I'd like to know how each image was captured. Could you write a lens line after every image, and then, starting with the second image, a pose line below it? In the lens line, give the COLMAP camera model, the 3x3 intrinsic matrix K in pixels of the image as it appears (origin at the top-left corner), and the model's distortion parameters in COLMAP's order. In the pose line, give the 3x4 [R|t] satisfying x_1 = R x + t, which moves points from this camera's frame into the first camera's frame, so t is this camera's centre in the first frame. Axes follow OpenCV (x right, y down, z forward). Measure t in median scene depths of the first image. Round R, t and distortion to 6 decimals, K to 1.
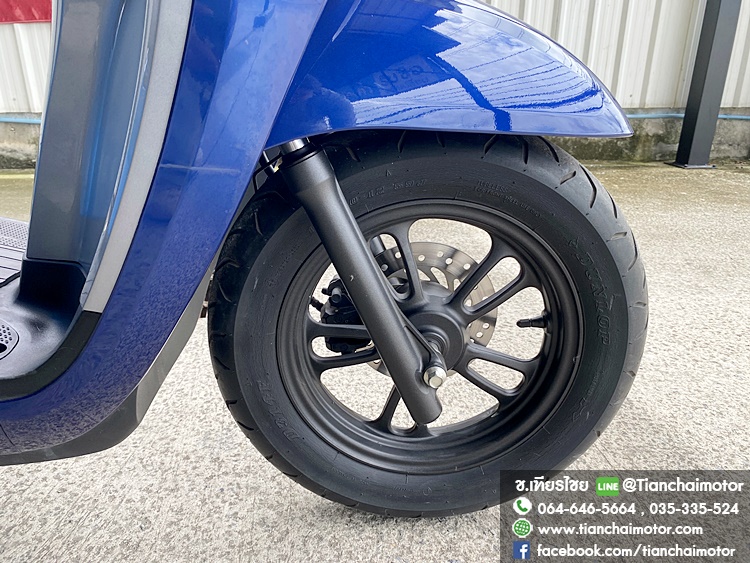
lens RADIAL K [[575.3, 0, 361.7], [0, 575.3, 283.3], [0, 0, 1]] dist [0.019072, -0.020198]
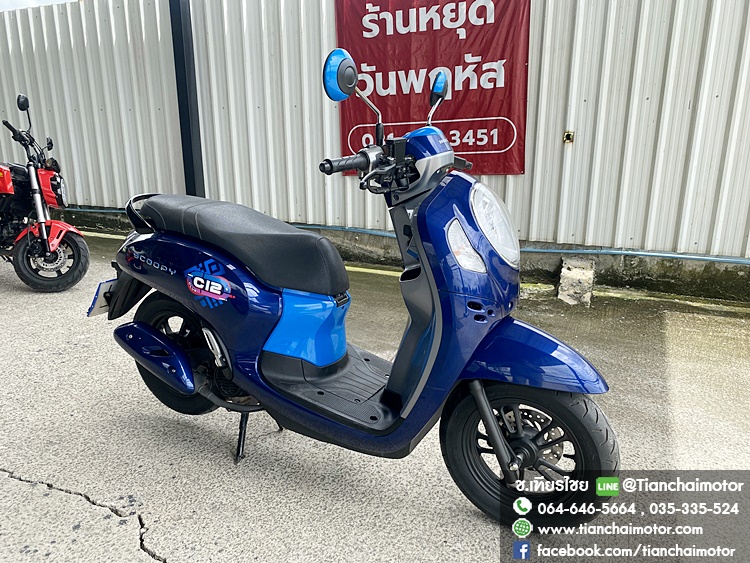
lens RADIAL K [[575.3, 0, 368.7], [0, 575.3, 286.6], [0, 0, 1]] dist [0.019072, -0.020198]
pose [[0.866128, 0.133216, -0.481743, 0.575383], [-0.175515, 0.983511, -0.043589, -0.335243], [0.467993, 0.122307, 0.875228, -1.389325]]
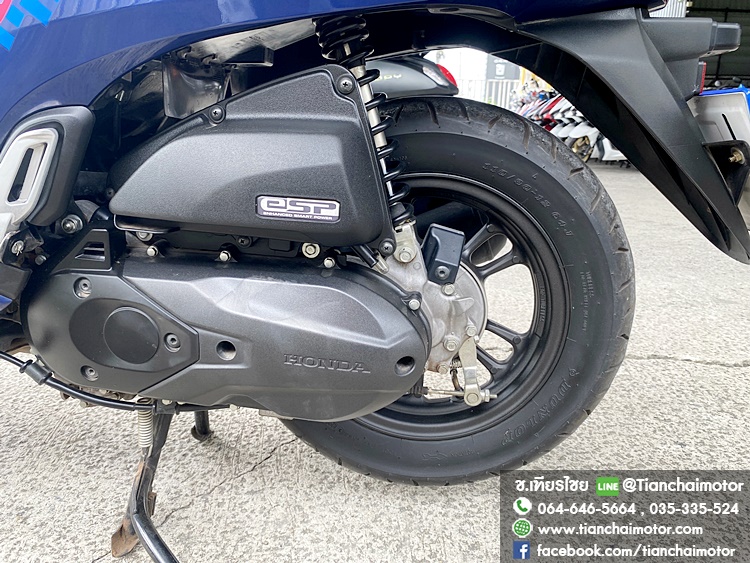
lens RADIAL K [[575.3, 0, 365.9], [0, 575.3, 284.9], [0, 0, 1]] dist [0.019072, -0.020198]
pose [[-0.990154, -0.052196, 0.129890, -1.701595], [0.034041, 0.810255, 0.585087, -0.589277], [-0.135784, 0.583748, -0.800501, 1.650148]]
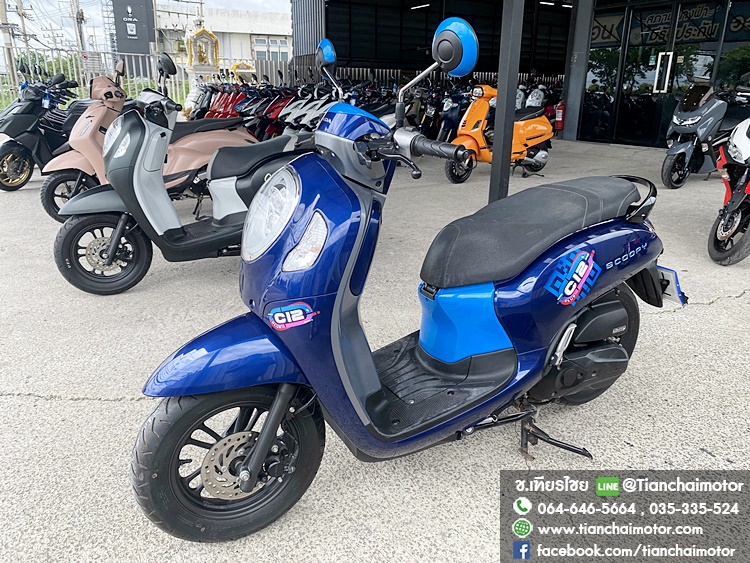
lens RADIAL K [[575.3, 0, 376.8], [0, 575.3, 277.1], [0, 0, 1]] dist [0.019072, -0.020198]
pose [[-0.890197, 0.128207, -0.437163, 0.473589], [-0.174810, 0.790004, 0.587652, -1.726088], [0.420702, 0.599547, -0.680847, 2.174200]]
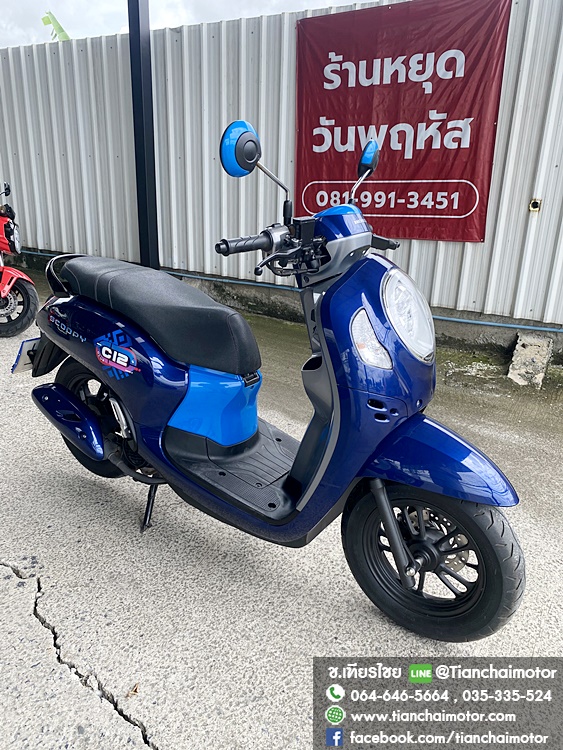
lens RADIAL K [[575.3, 0, 281.0], [0, 575.3, 372.0], [0, 0, 1]] dist [0.019072, -0.020198]
pose [[0.808618, 0.218170, -0.546387, 0.686978], [-0.239241, 0.970385, 0.033409, -0.505113], [0.537495, 0.103703, 0.836866, -1.202168]]
